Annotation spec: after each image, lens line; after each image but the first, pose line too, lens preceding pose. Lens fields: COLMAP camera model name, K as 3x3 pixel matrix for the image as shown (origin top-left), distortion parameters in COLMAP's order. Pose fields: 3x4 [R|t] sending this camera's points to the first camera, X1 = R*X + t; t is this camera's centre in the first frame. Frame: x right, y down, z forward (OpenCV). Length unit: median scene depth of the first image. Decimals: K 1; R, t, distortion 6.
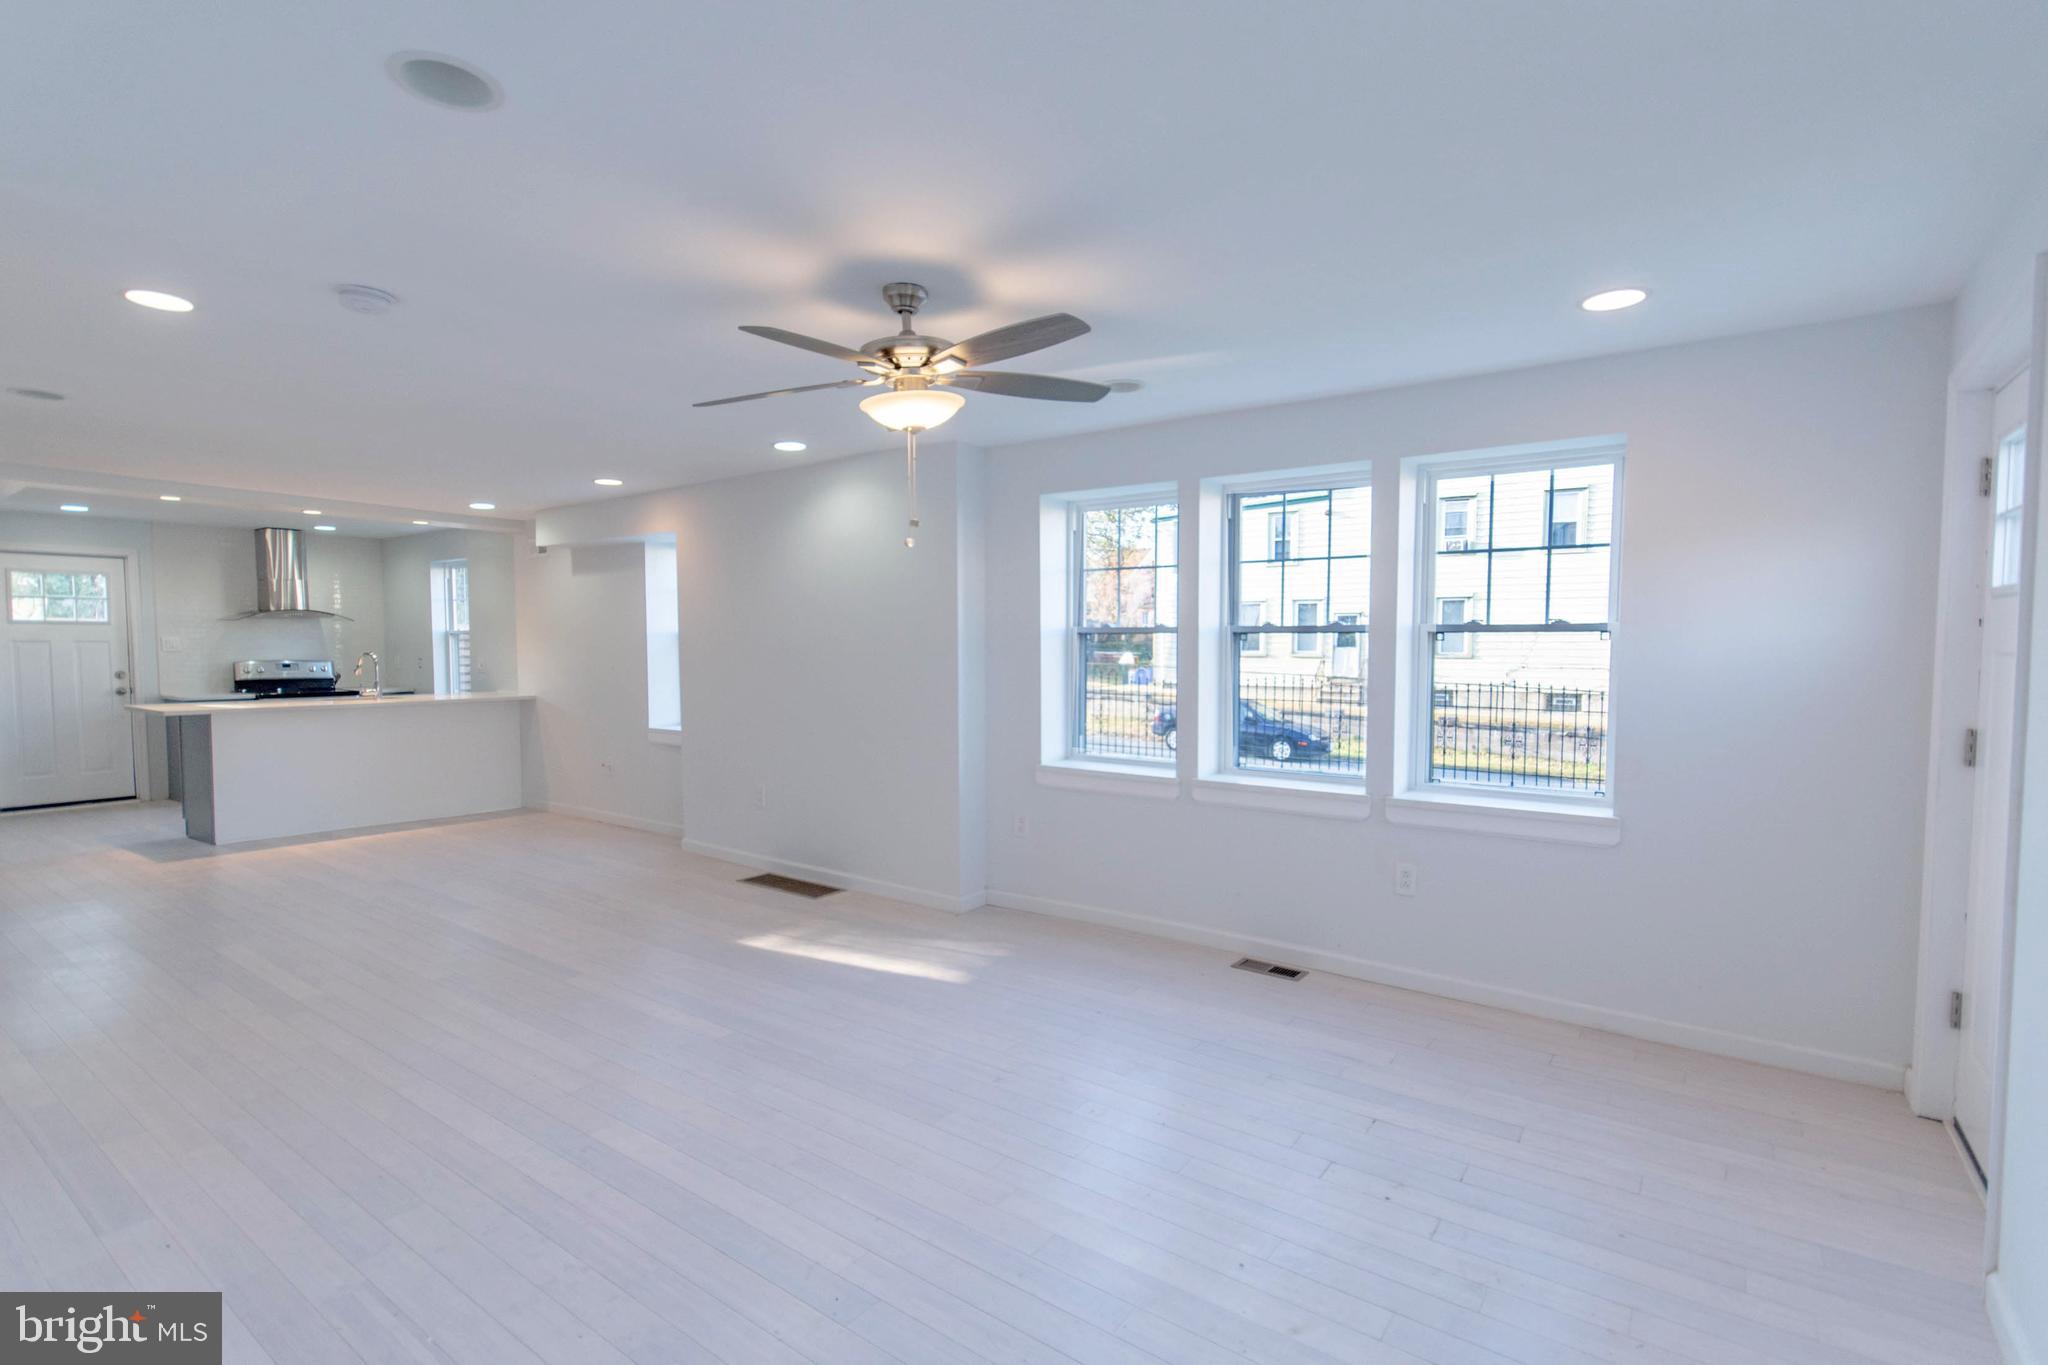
lens RADIAL K [[956.0, 0, 1021.9], [0, 956.0, 696.6], [0, 0, 1]] dist [0.004129, 0.000576]
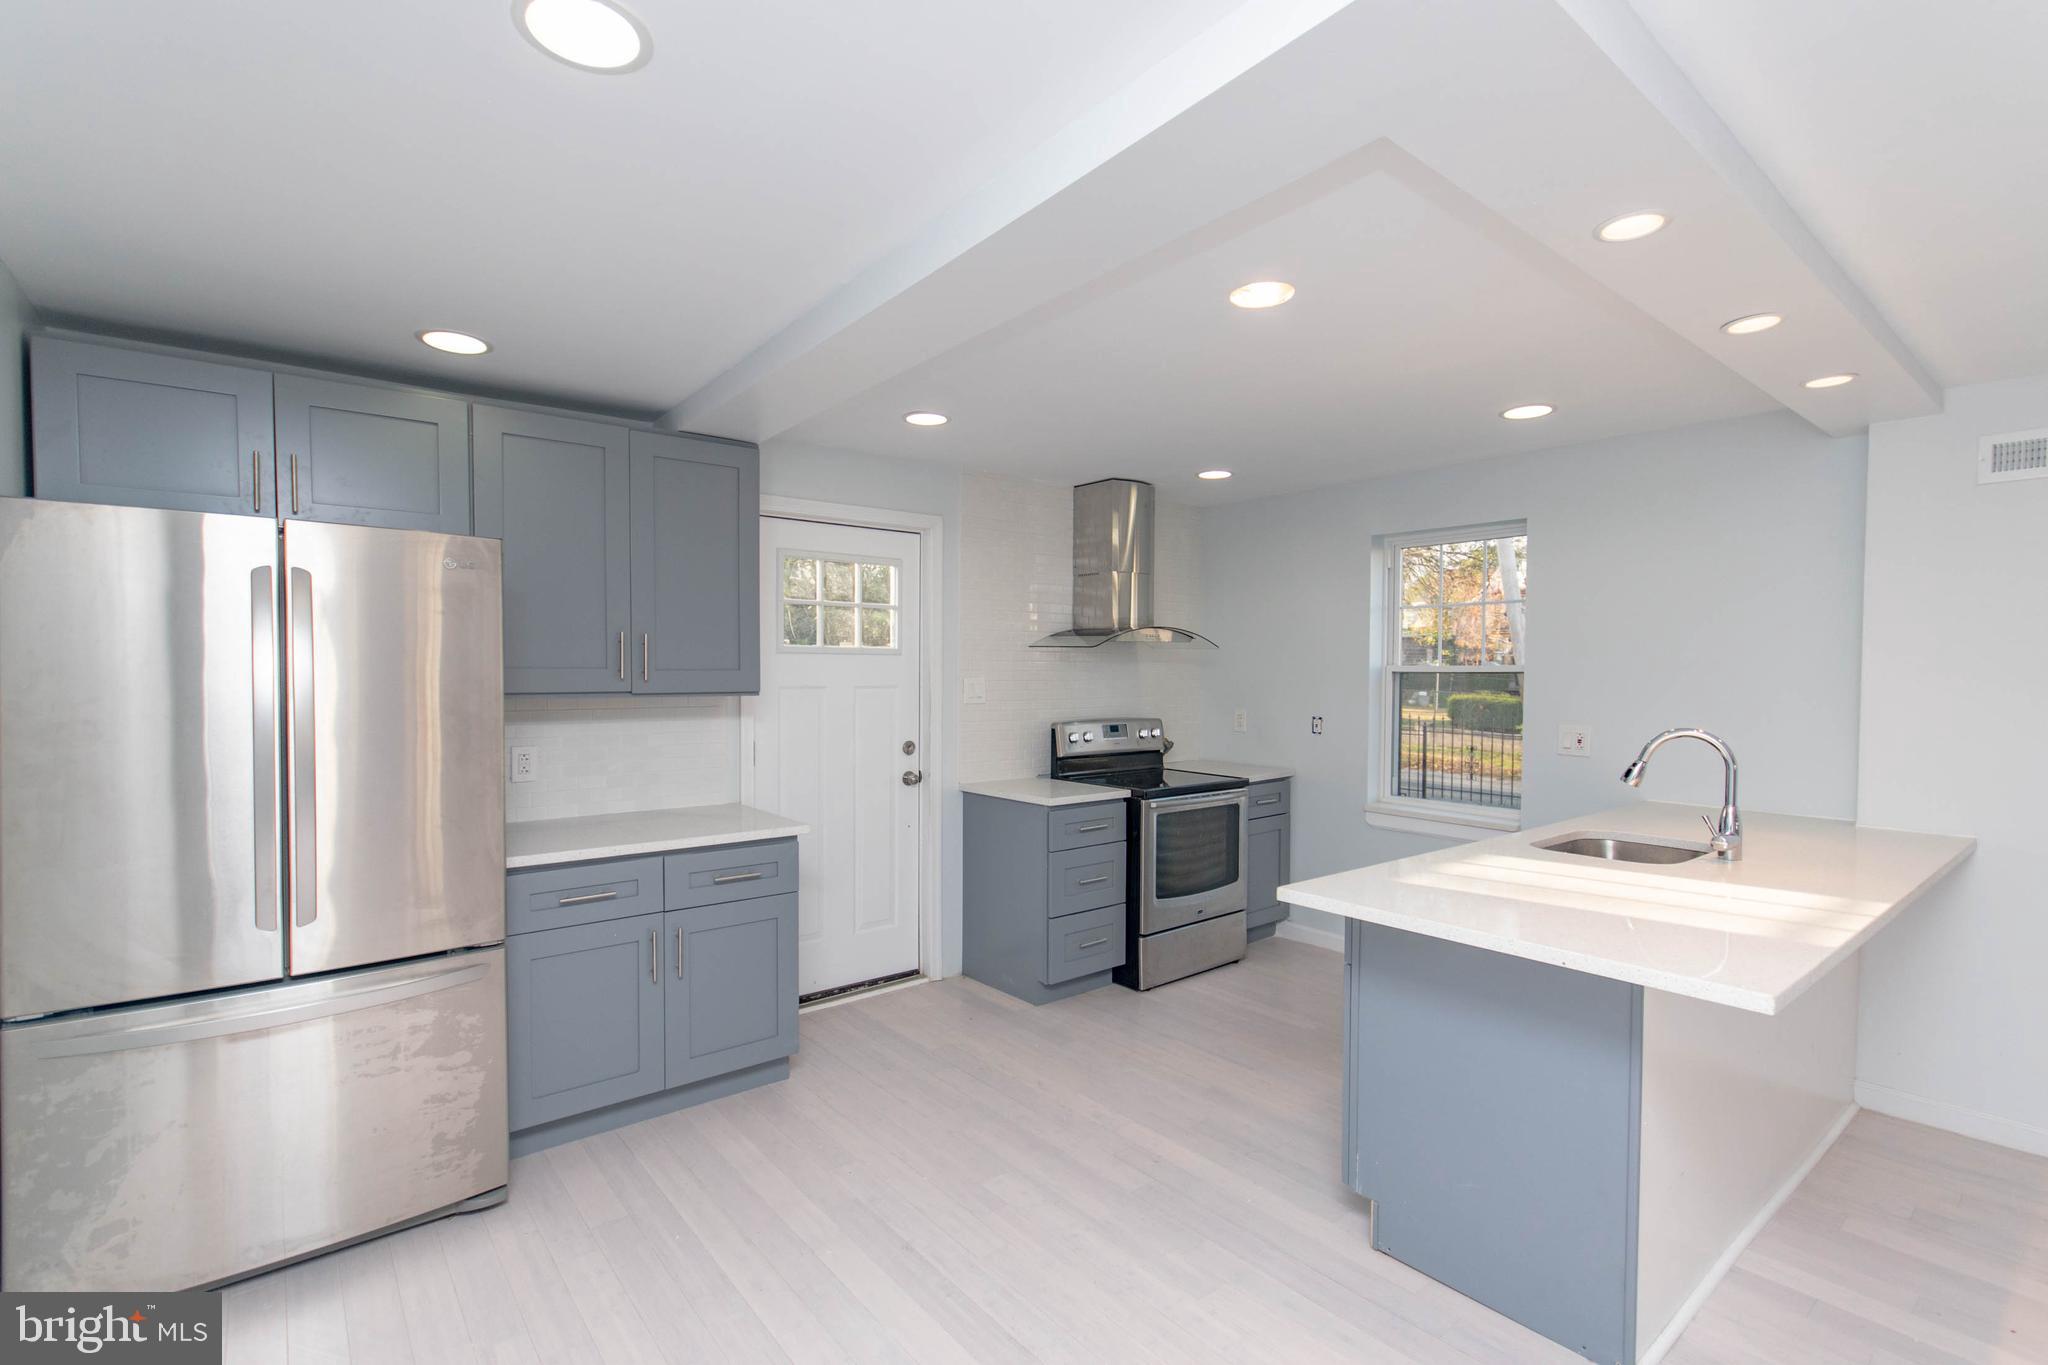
lens RADIAL K [[927.0, 0, 1006.3], [0, 927.0, 679.0], [0, 0, 1]] dist [0.005311, 0.001256]
pose [[0.960316, 0.013052, -0.278609, -0.686798], [-0.024309, 0.999020, -0.036988, -0.039875], [0.277853, 0.042292, 0.959692, 0.475730]]
